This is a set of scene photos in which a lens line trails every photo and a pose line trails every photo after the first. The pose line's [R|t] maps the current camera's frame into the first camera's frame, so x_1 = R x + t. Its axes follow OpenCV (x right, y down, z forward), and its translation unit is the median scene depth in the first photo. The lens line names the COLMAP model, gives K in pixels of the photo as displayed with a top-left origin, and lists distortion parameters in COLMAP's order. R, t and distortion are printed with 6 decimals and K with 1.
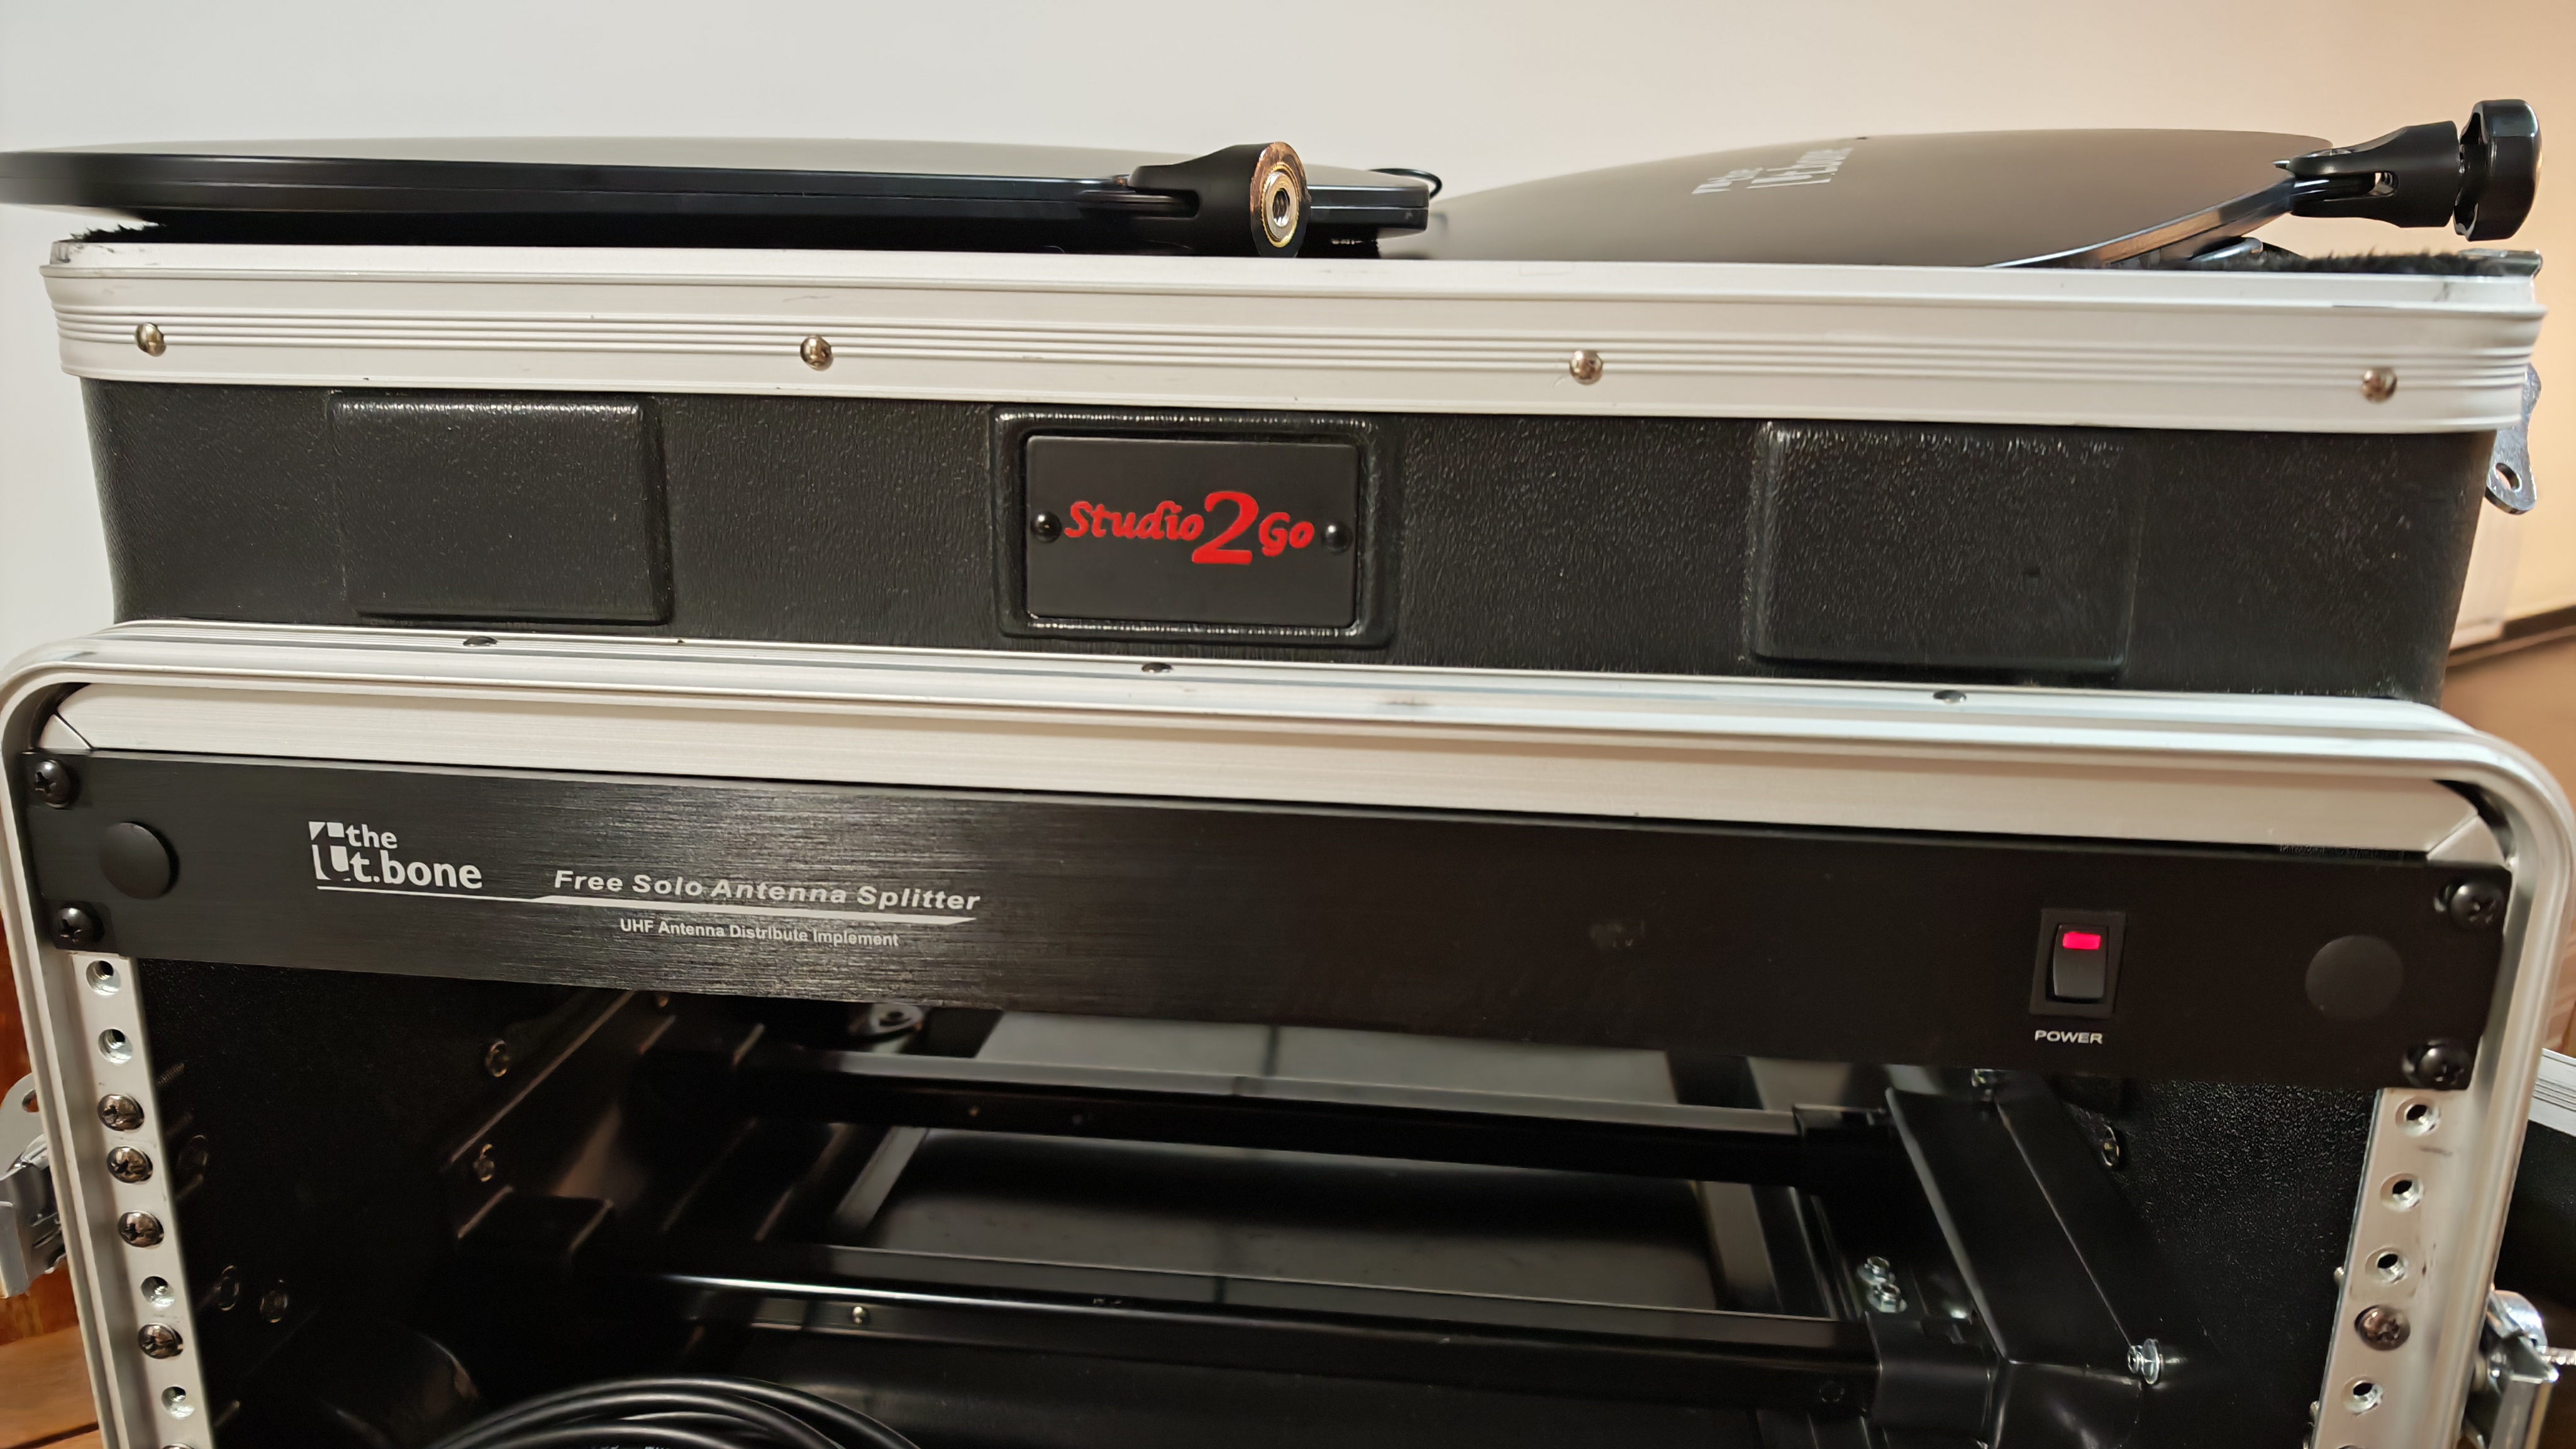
lens RADIAL K [[1903.5, 0, 1288.0], [0, 1903.5, 724.5], [0, 0, 1]] dist [-0.026766, -0.003645]
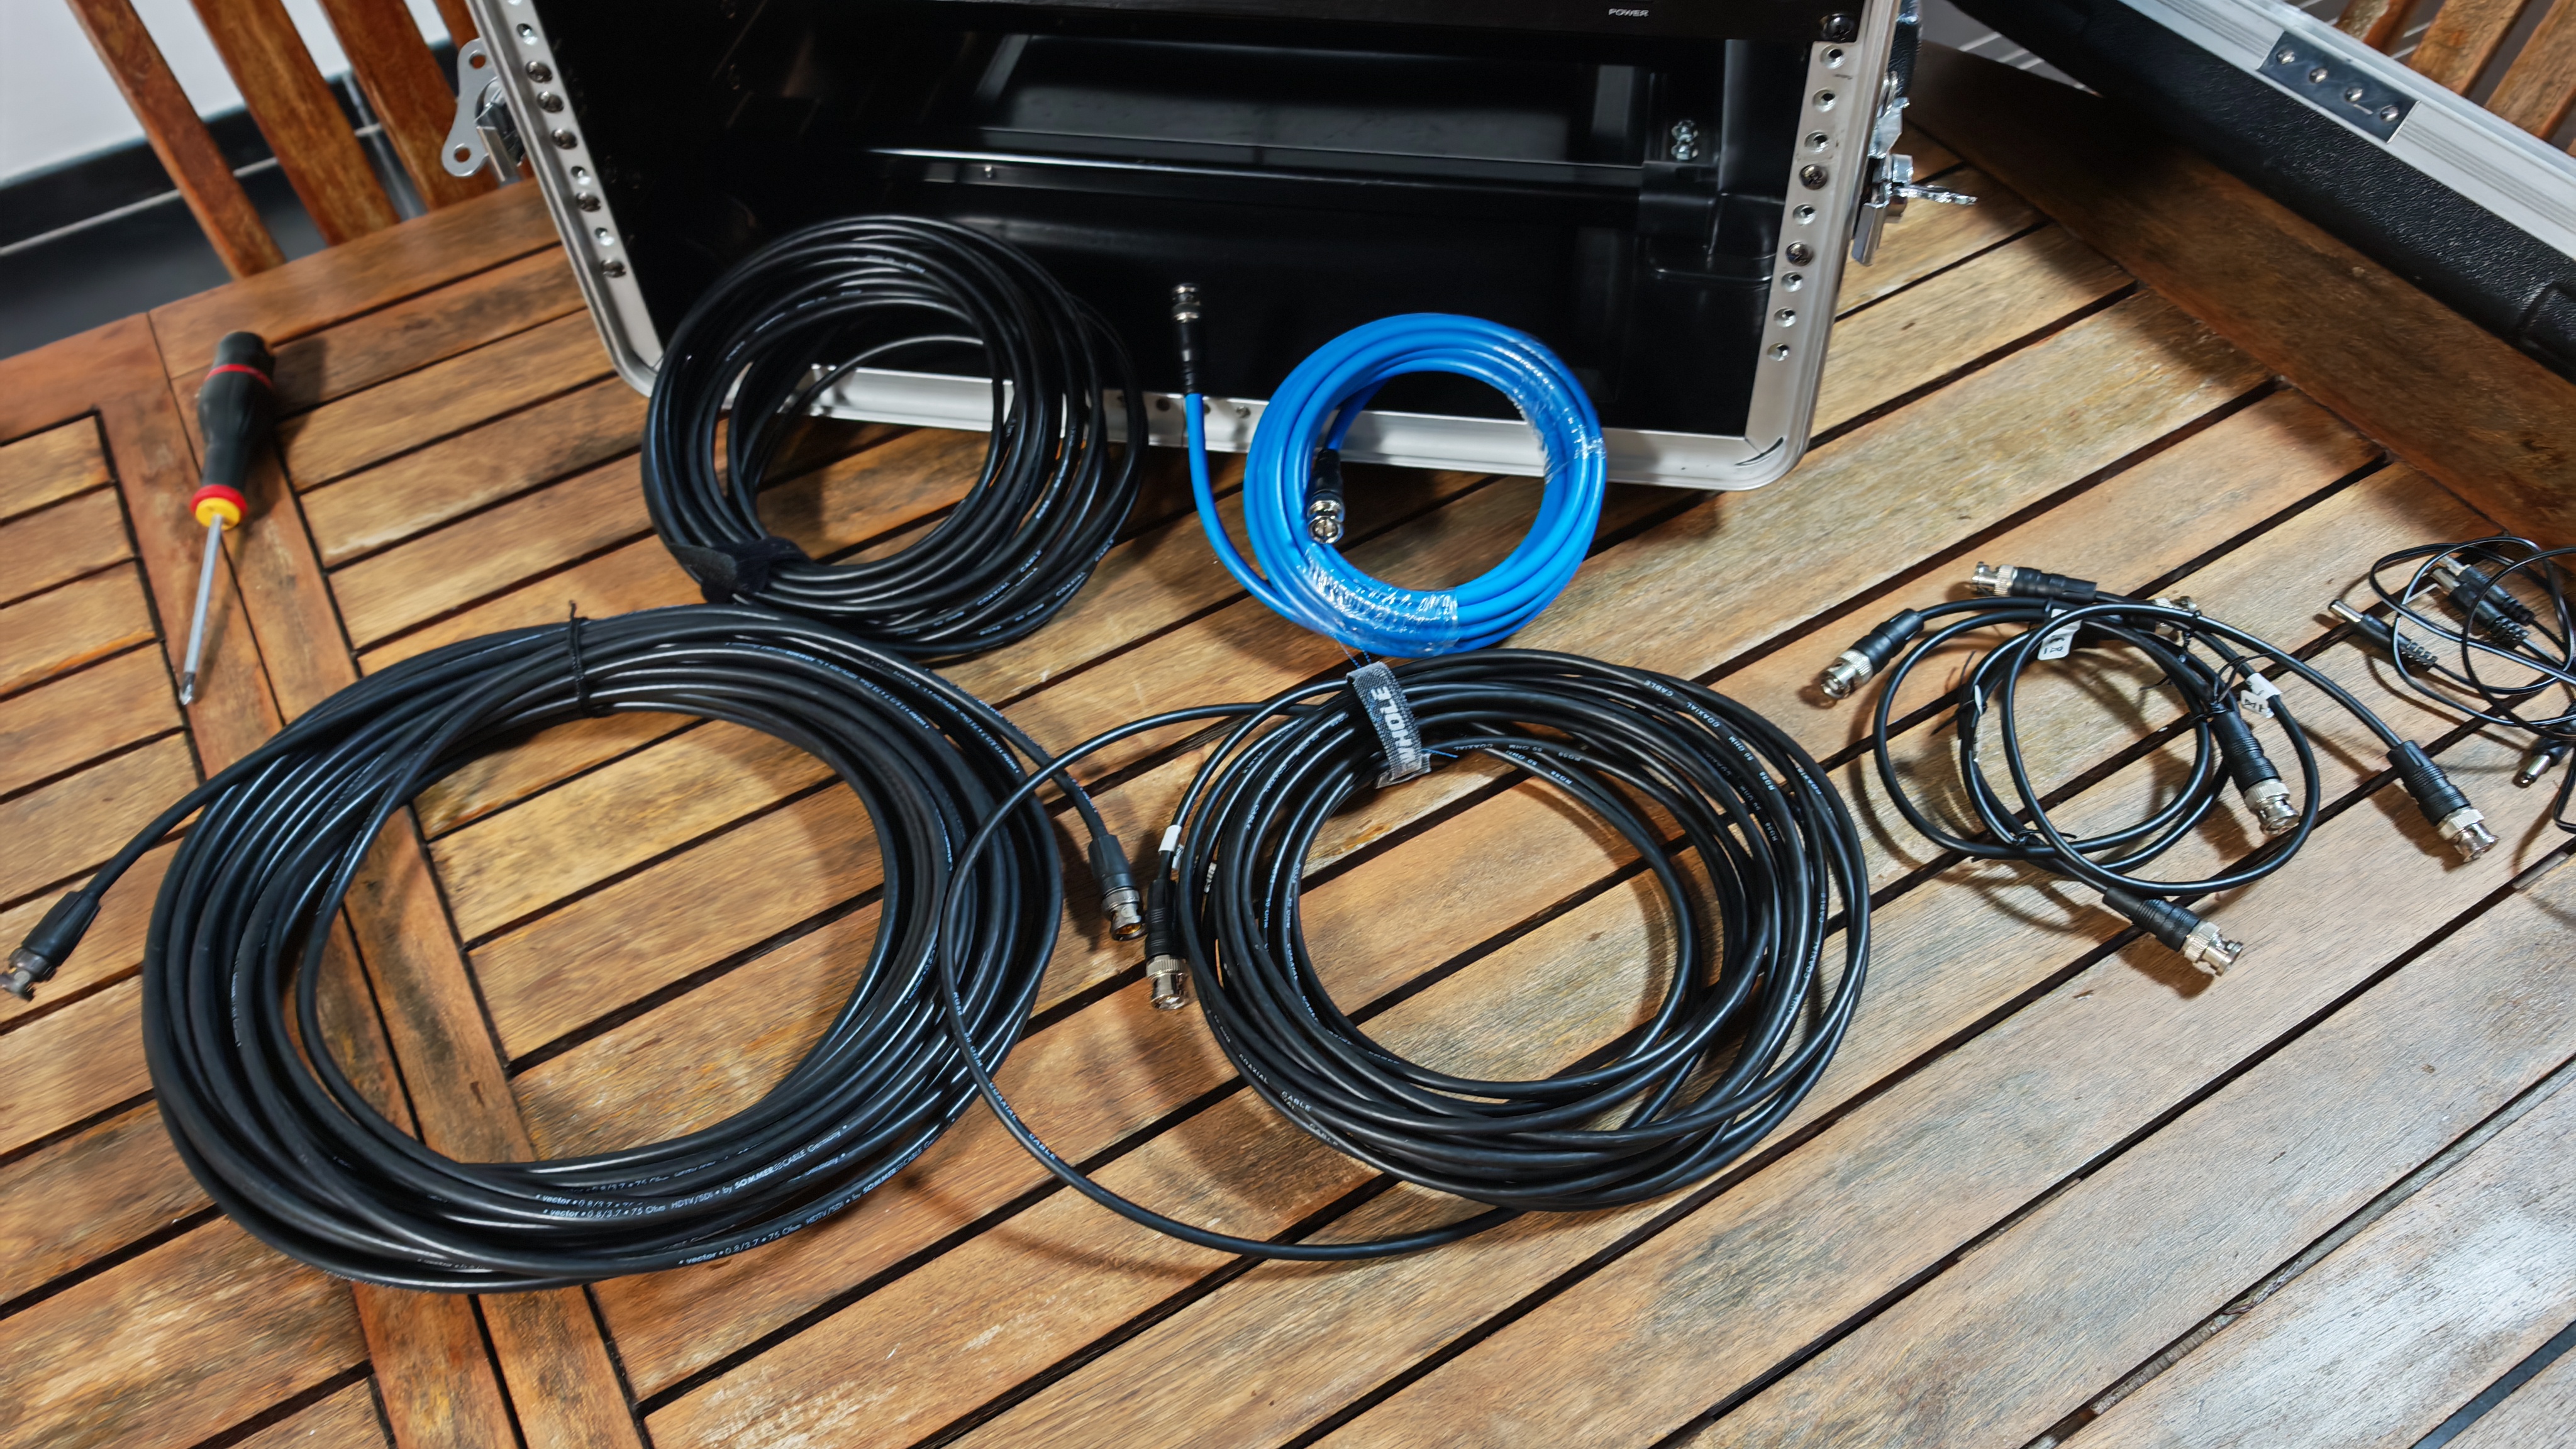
lens RADIAL K [[1903.5, 0, 1288.0], [0, 1903.5, 724.5], [0, 0, 1]] dist [-0.026766, -0.003645]
pose [[0.995595, 0.011579, -0.093044, 0.222028], [0.042765, 0.827035, 0.560521, -0.232640], [0.083441, -0.562031, 0.822897, -0.679113]]
